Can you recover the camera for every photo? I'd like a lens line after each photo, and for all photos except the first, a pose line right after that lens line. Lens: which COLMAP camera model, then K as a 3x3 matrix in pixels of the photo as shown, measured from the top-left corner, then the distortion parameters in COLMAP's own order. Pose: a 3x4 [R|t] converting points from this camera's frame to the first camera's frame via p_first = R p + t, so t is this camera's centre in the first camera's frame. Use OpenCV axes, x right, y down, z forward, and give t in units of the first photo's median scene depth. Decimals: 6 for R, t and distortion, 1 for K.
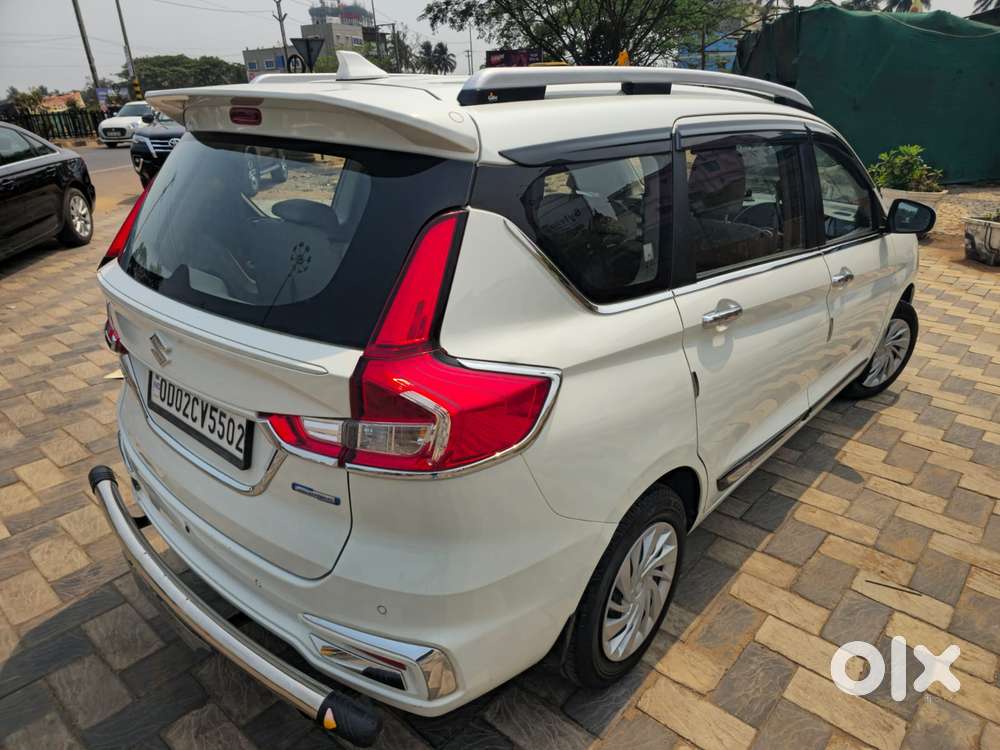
lens RADIAL K [[658.9, 0, 502.4], [0, 658.9, 375.1], [0, 0, 1]] dist [0.063217, -0.056945]
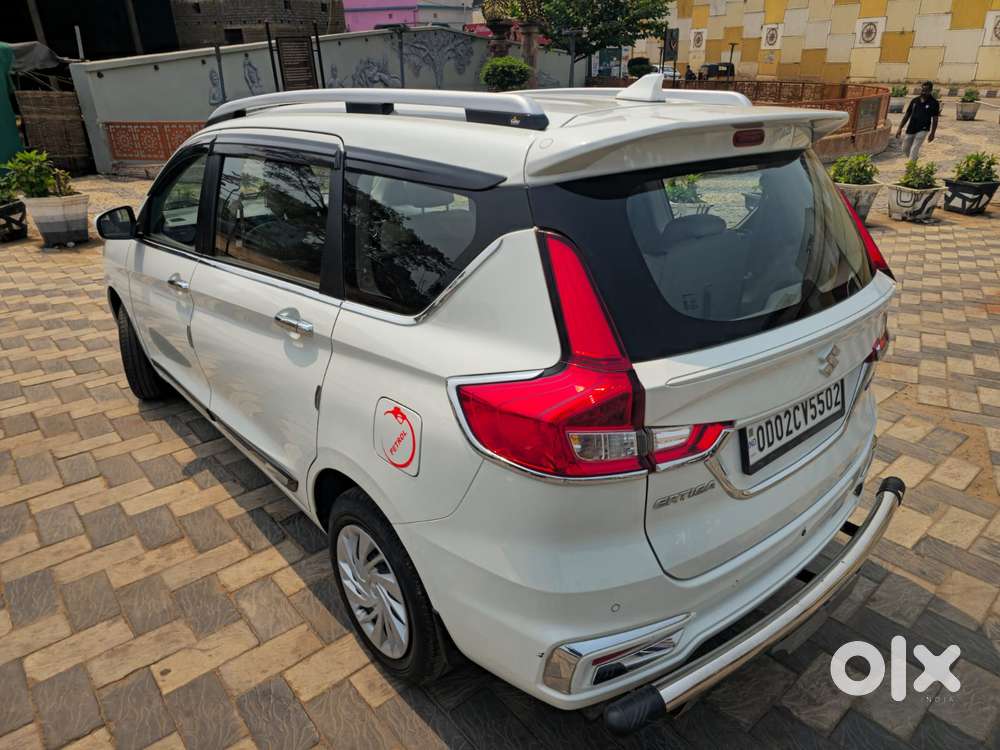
lens RADIAL K [[662.0, 0, 489.0], [0, 662.0, 363.1], [0, 0, 1]] dist [0.038925, -0.031623]
pose [[0.146921, -0.377561, 0.914255, -1.151201], [0.385821, 0.872949, 0.298501, -0.411404], [-0.910800, 0.308882, 0.273925, 0.893253]]
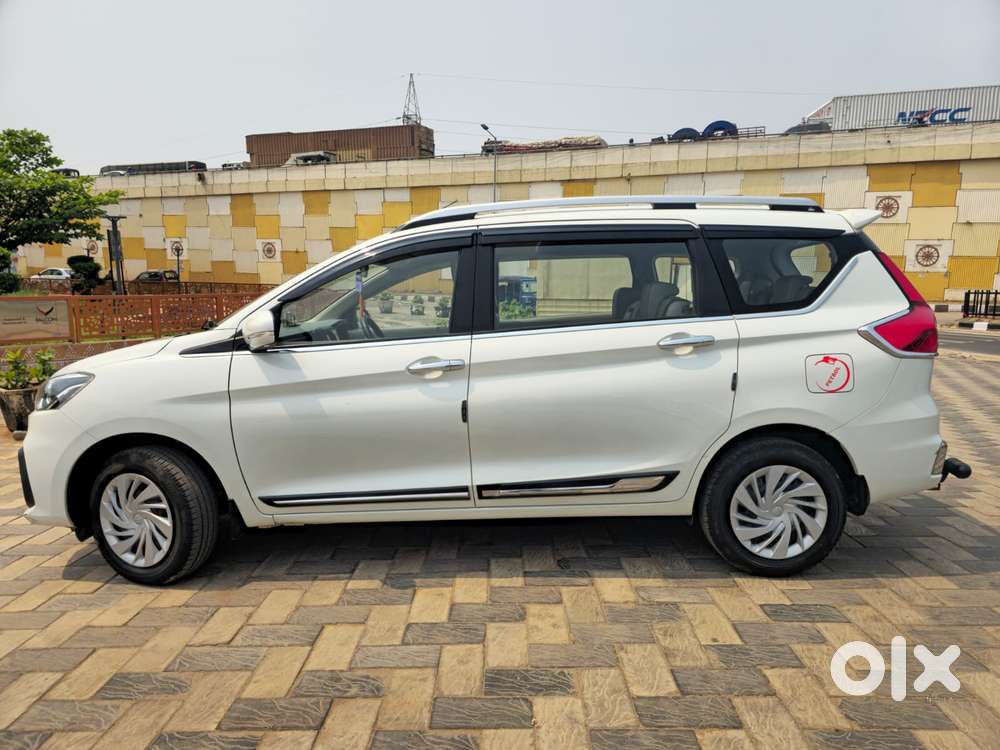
lens RADIAL K [[658.9, 0, 502.4], [0, 658.9, 375.1], [0, 0, 1]] dist [0.063217, -0.056945]
pose [[-0.652063, -0.087995, 0.753041, -1.065171], [0.294186, 0.886055, 0.358276, -0.821778], [-0.698762, 0.455153, -0.551877, 2.454975]]
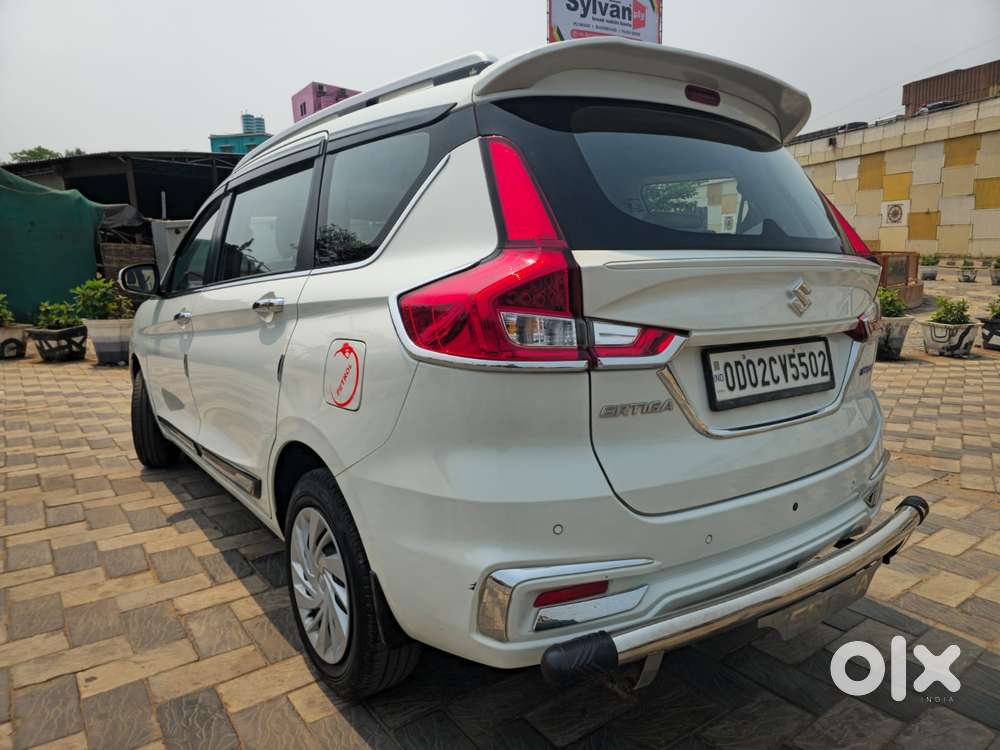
lens RADIAL K [[659.7, 0, 482.4], [0, 659.7, 367.2], [0, 0, 1]] dist [0.041350, -0.038368]
pose [[0.221408, -0.143143, 0.964618, -1.172140], [0.377262, 0.924721, 0.050630, -0.126735], [-0.899251, 0.352704, 0.258743, 0.895221]]
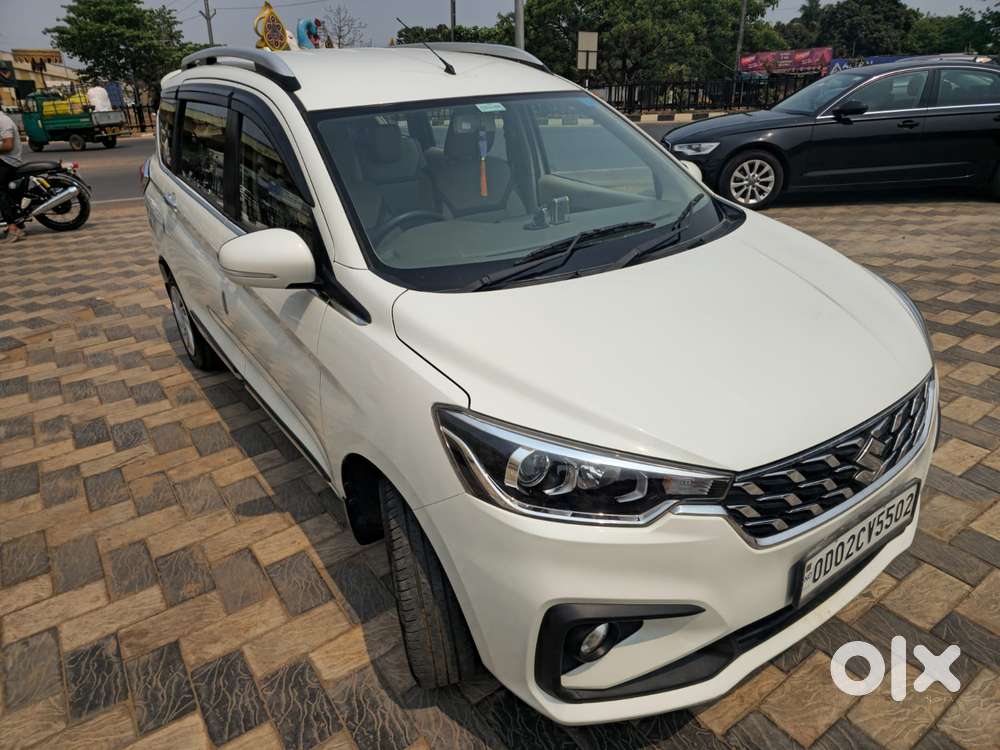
lens RADIAL K [[659.8, 0, 505.3], [0, 659.8, 378.2], [0, 0, 1]] dist [0.058812, -0.051501]
pose [[-0.228829, 0.421325, -0.877566, 1.689482], [-0.334270, 0.812664, 0.477327, -0.758779], [0.914276, 0.402571, -0.045125, 1.895854]]
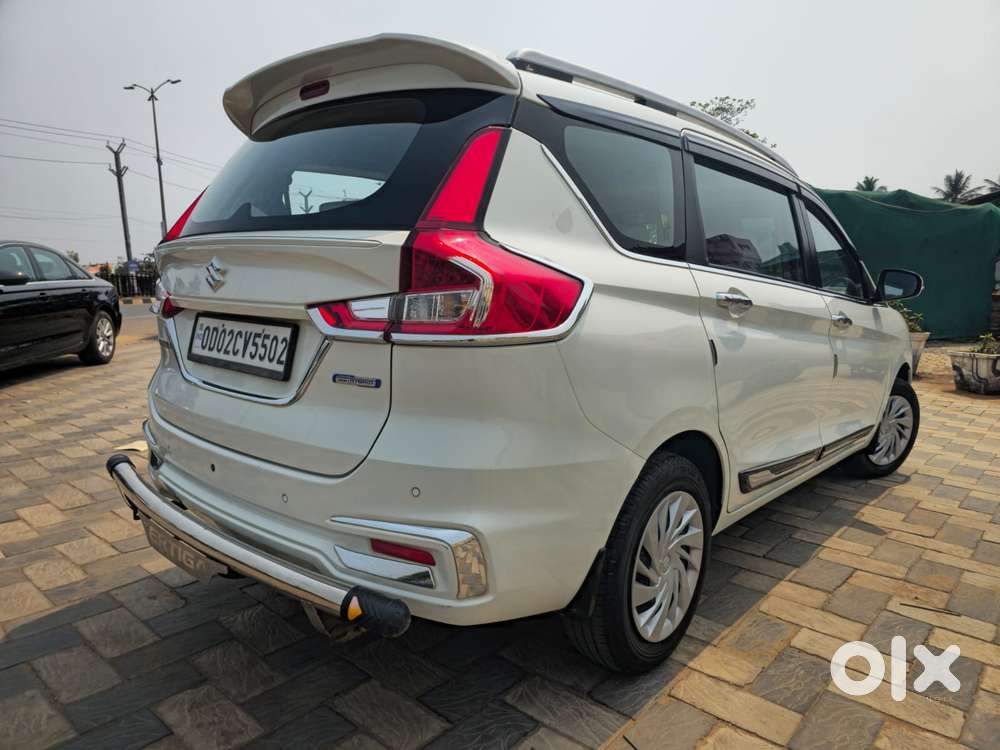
lens RADIAL K [[659.8, 0, 505.3], [0, 659.8, 378.2], [0, 0, 1]] dist [0.058812, -0.051501]
pose [[0.999783, 0.020332, 0.004527, -0.036102], [-0.018564, 0.968292, -0.249129, 0.282711], [-0.009448, 0.248991, 0.968460, -0.000089]]
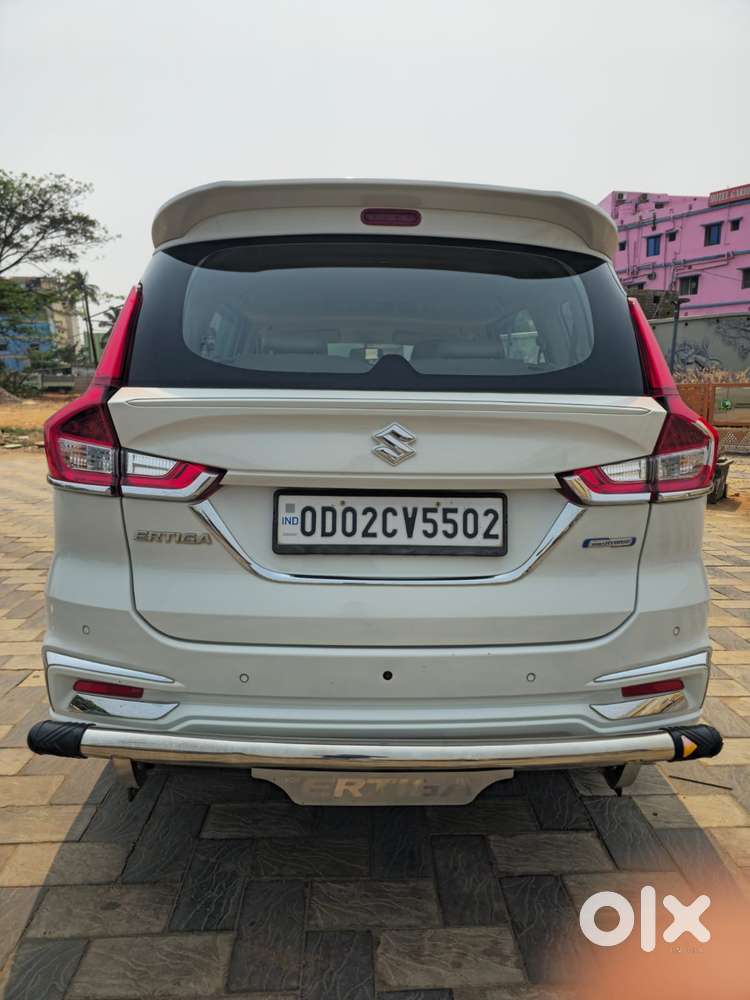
lens RADIAL K [[658.9, 0, 380.9], [0, 658.9, 503.8], [0, 0, 1]] dist [0.063217, -0.056945]
pose [[0.719138, -0.113323, 0.685564, -0.839242], [0.253737, 0.961308, -0.107260, 0.093213], [-0.646883, 0.251088, 0.720067, 0.301588]]
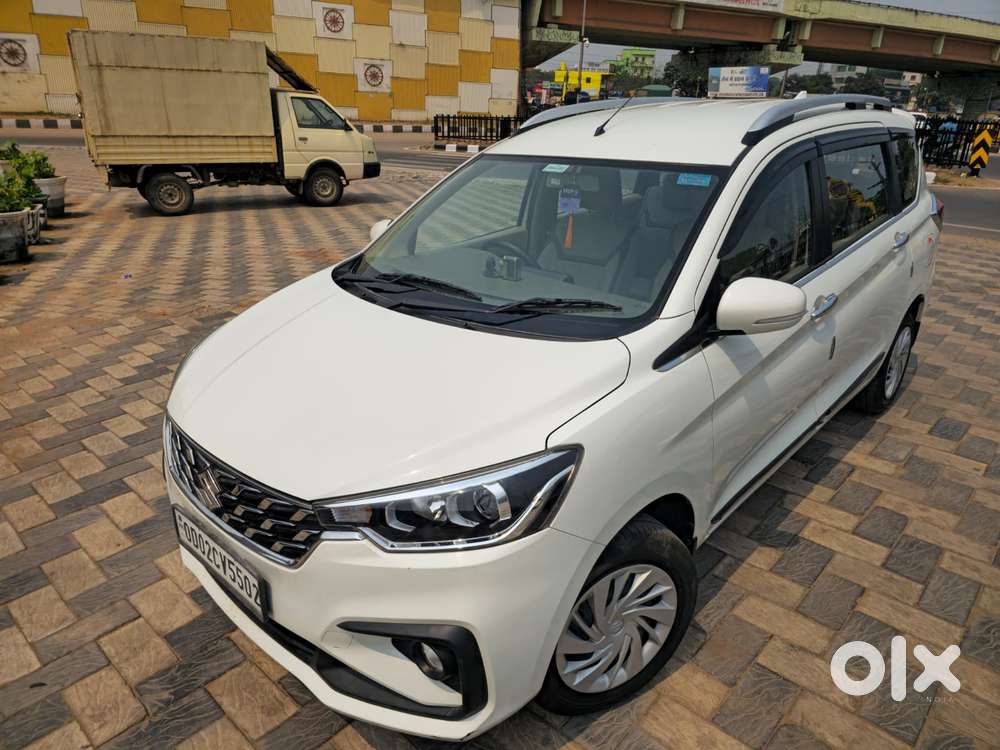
lens RADIAL K [[659.8, 0, 505.3], [0, 659.8, 378.2], [0, 0, 1]] dist [0.058812, -0.051501]
pose [[-0.999782, -0.014242, 0.015259, 0.620925], [0.000667, 0.708871, 0.705338, -1.158199], [-0.020862, 0.705195, -0.708707, 2.758707]]
